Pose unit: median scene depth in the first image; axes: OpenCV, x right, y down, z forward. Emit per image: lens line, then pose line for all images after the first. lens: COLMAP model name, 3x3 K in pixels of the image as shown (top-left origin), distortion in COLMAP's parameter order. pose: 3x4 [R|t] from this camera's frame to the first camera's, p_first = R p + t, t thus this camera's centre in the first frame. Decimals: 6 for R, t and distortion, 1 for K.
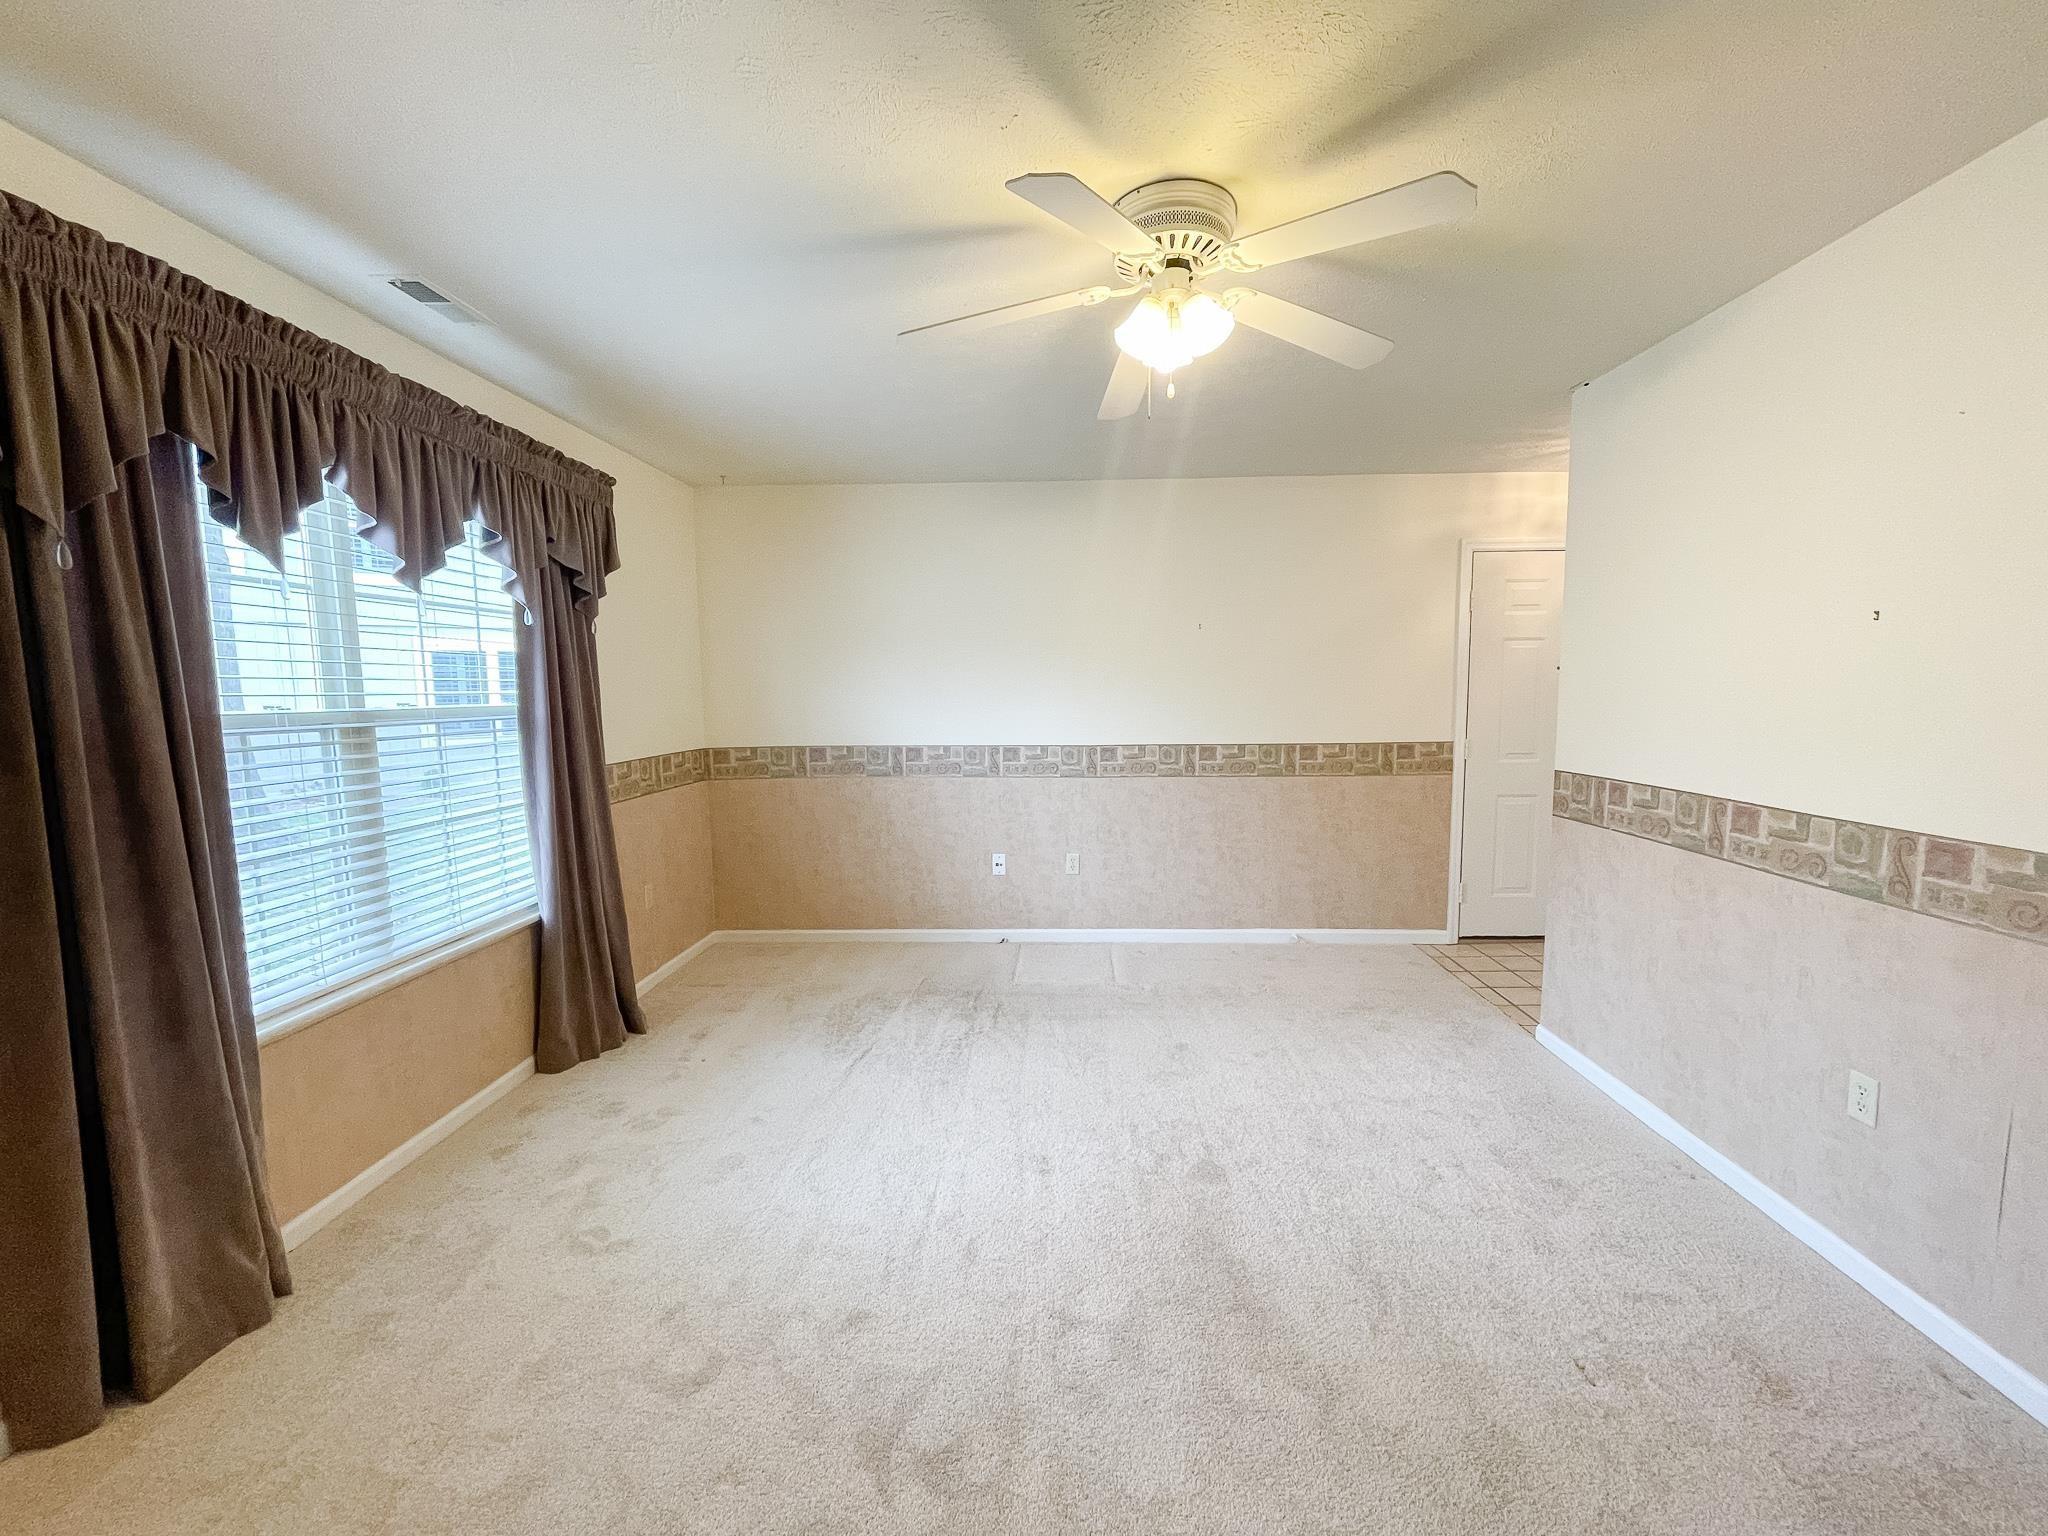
lens RADIAL K [[828.3, 0, 1031.1], [0, 828.3, 769.1], [0, 0, 1]] dist [-0.000758, -0.000074]
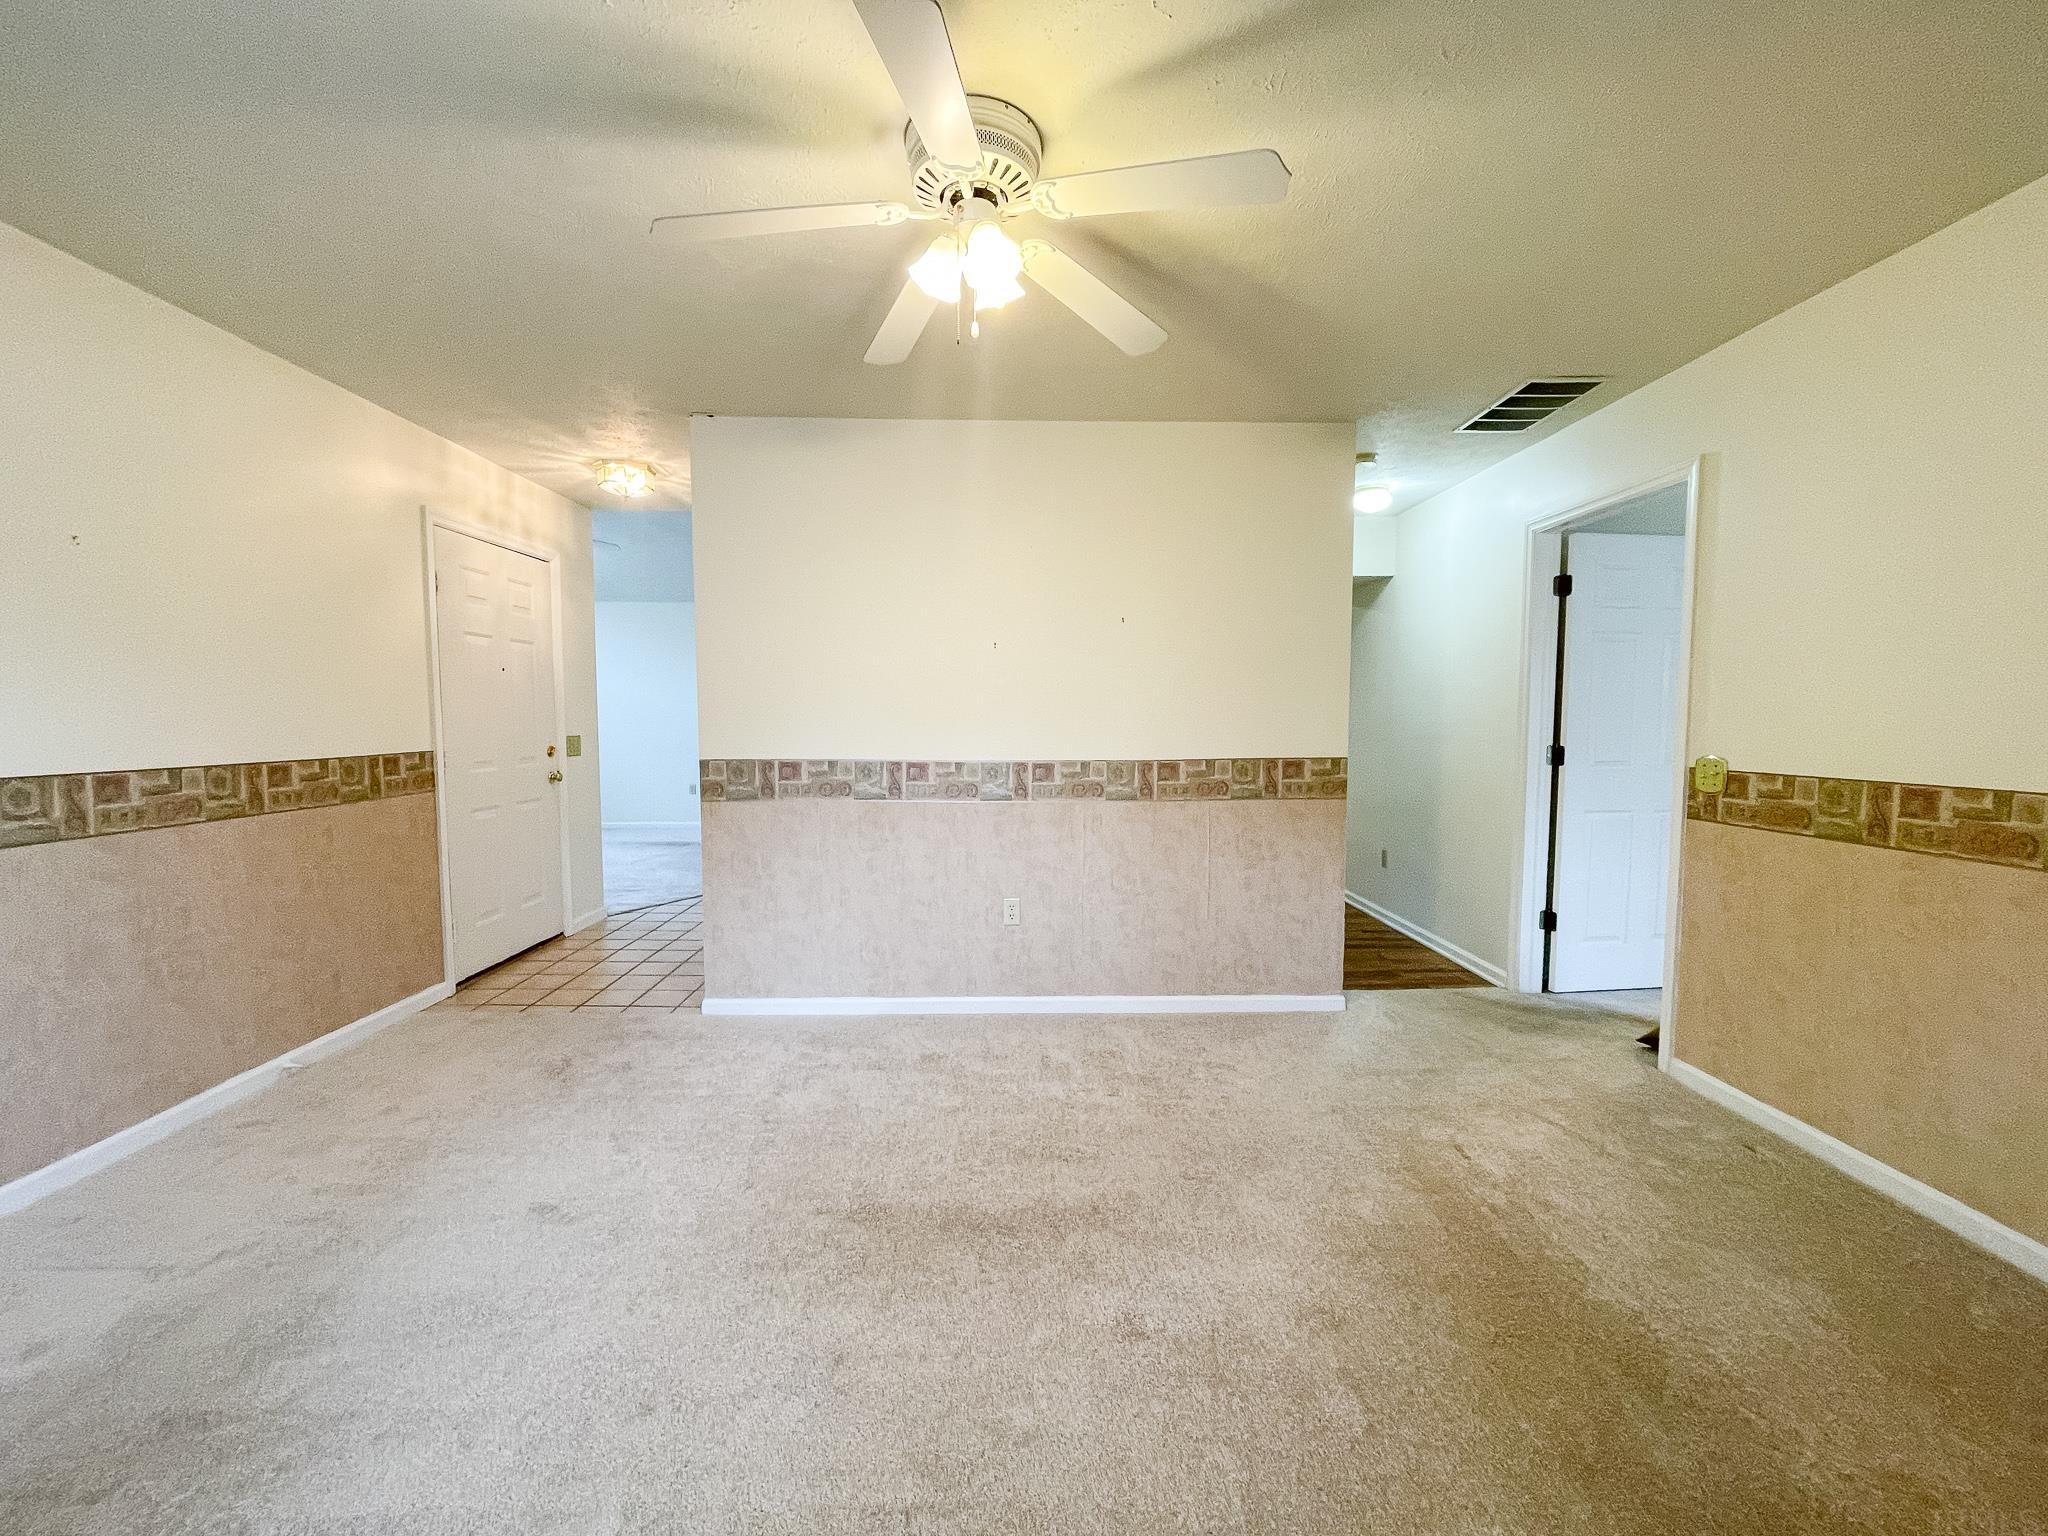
lens RADIAL K [[828.3, 0, 1031.1], [0, 828.3, 769.1], [0, 0, 1]] dist [-0.000758, -0.000074]
pose [[-0.081098, -0.049024, 0.995500, -0.365985], [0.095321, 0.993830, 0.056707, -0.005510], [-0.992138, 0.099491, -0.075925, 0.490164]]
